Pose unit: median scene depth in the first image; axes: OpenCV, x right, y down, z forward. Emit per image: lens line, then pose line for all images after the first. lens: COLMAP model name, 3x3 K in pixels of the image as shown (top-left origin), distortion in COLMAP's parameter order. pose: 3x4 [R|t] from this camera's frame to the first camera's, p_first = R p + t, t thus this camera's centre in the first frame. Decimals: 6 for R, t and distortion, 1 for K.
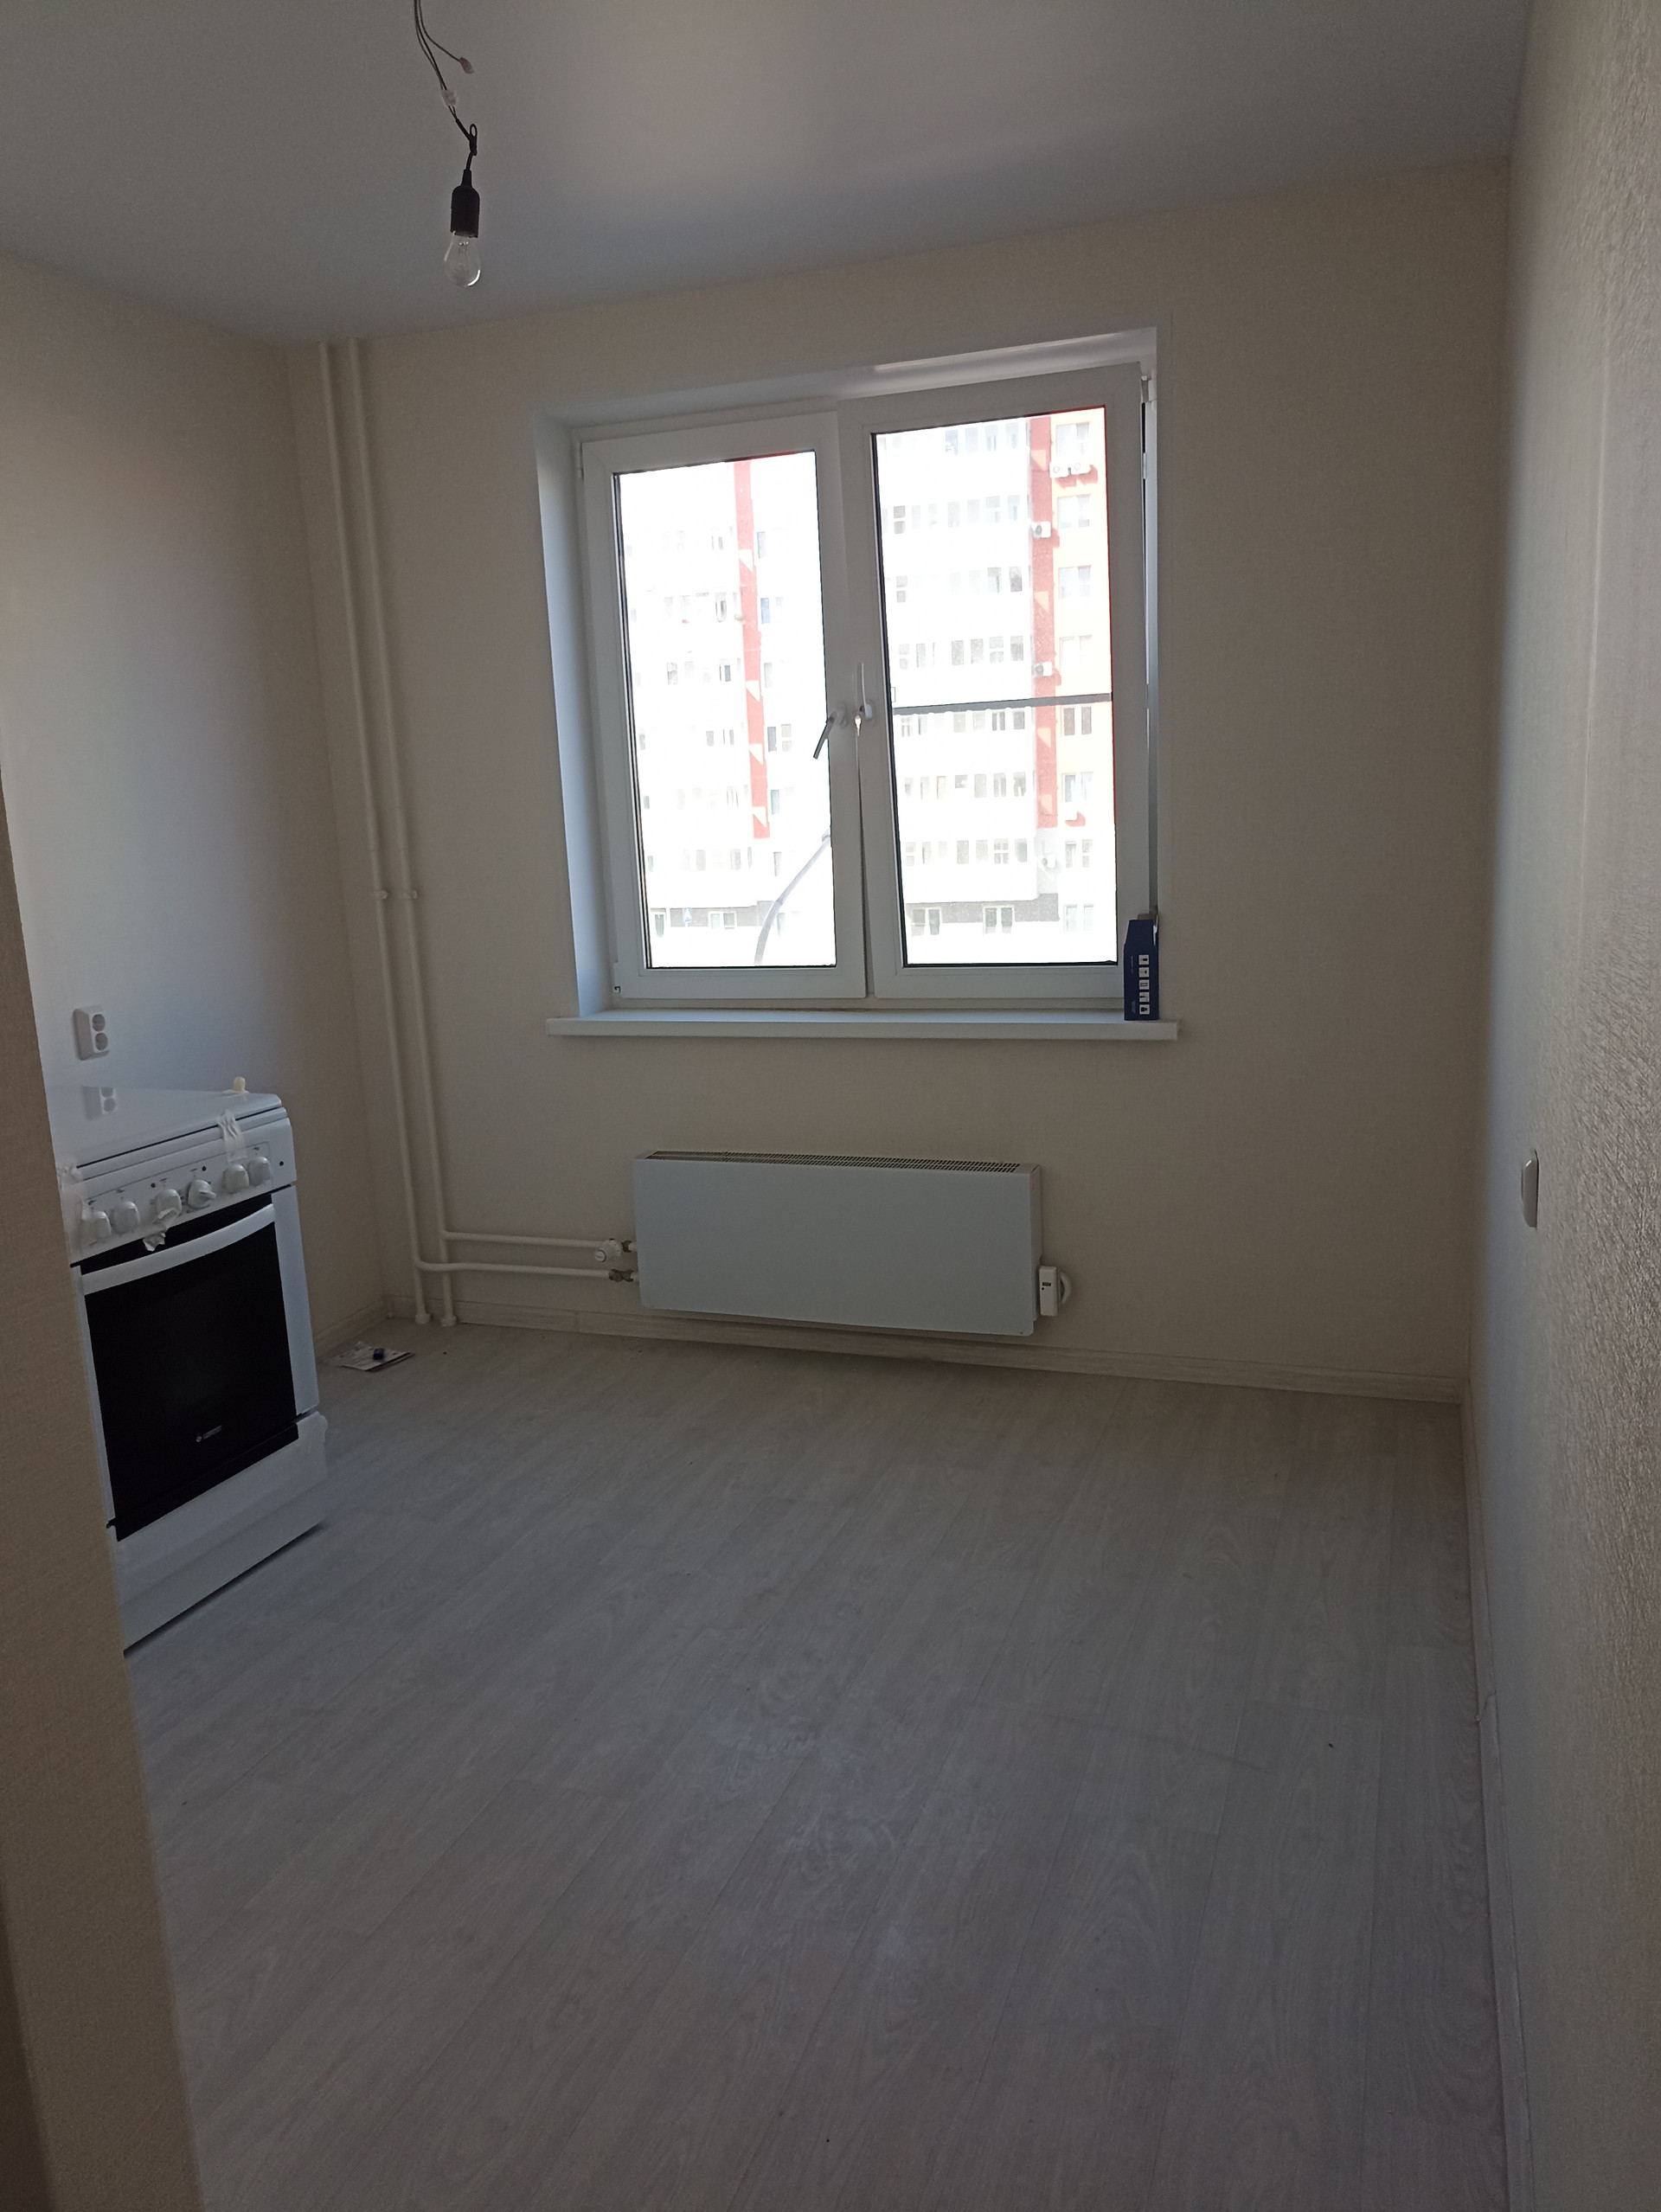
lens RADIAL K [[1573.2, 0, 827.9], [0, 1573.2, 1105.5], [0, 0, 1]] dist [0.000206, -0.001038]
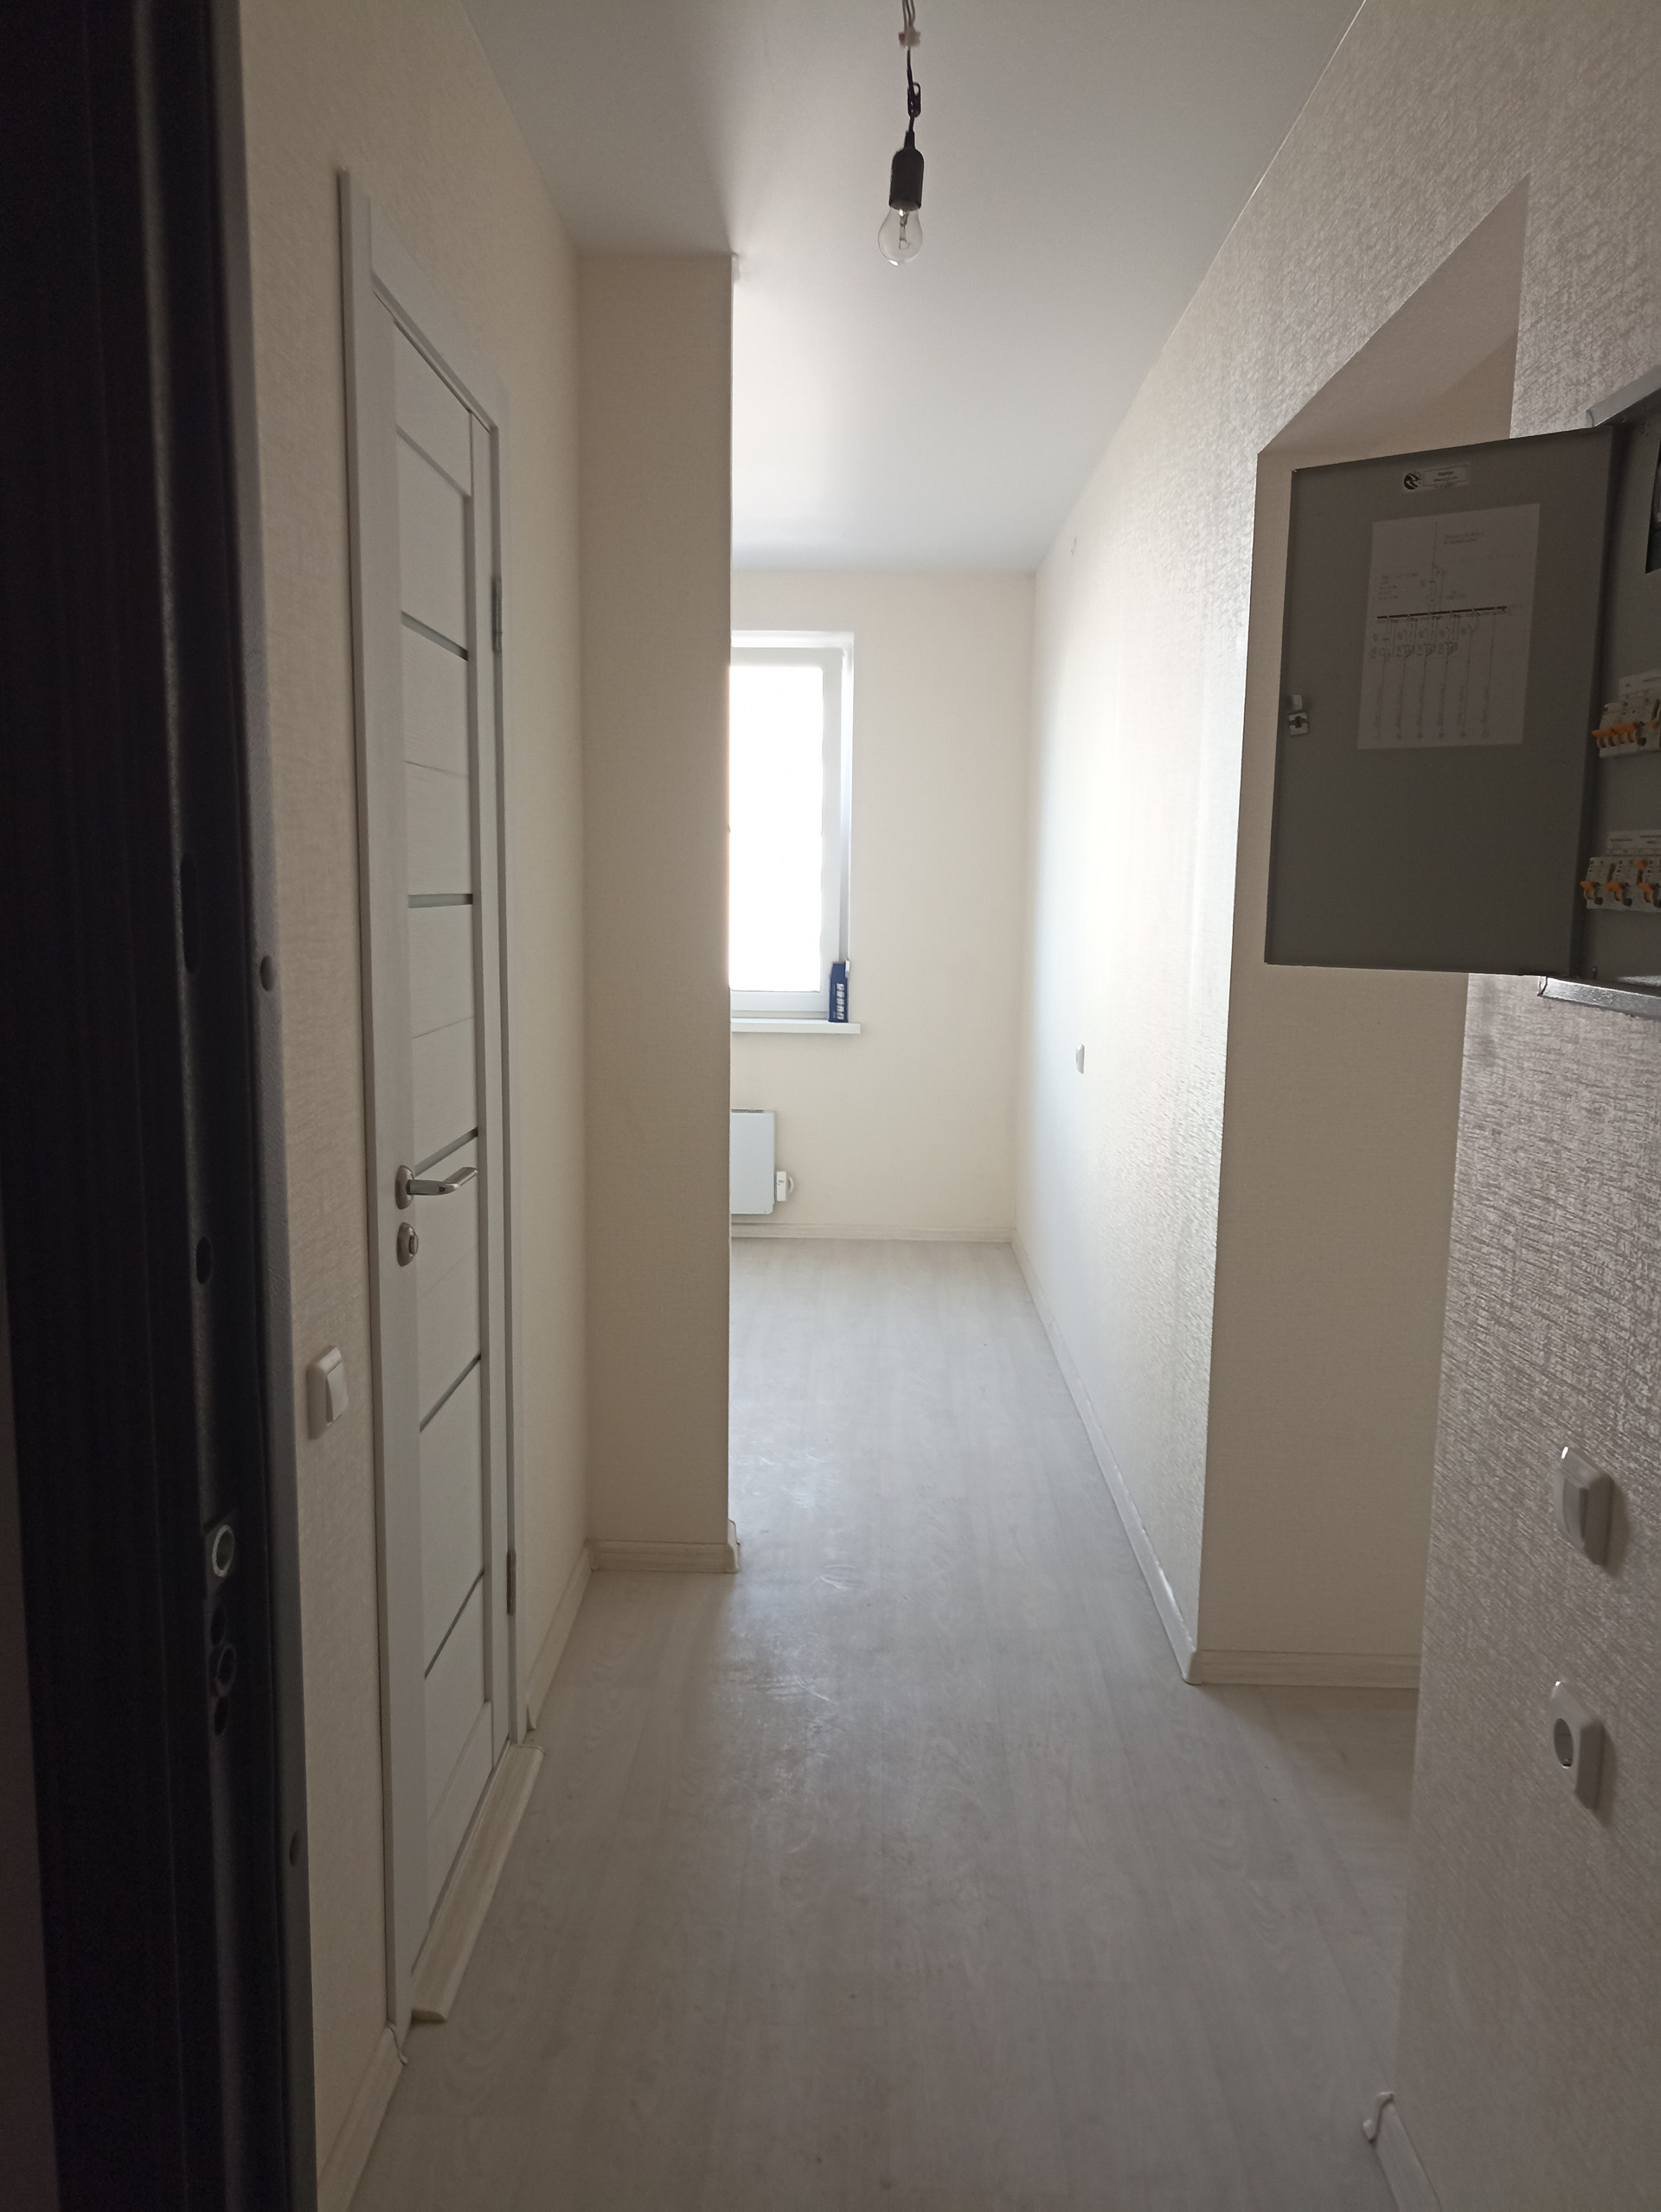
lens RADIAL K [[1573.2, 0, 831.2], [0, 1573.2, 1107.9], [0, 0, 1]] dist [0.000206, -0.001038]
pose [[0.944706, 0.011488, 0.327717, -0.365952], [0.005523, 0.998687, -0.050930, 0.124999], [-0.327872, 0.049924, 0.943402, -0.601705]]
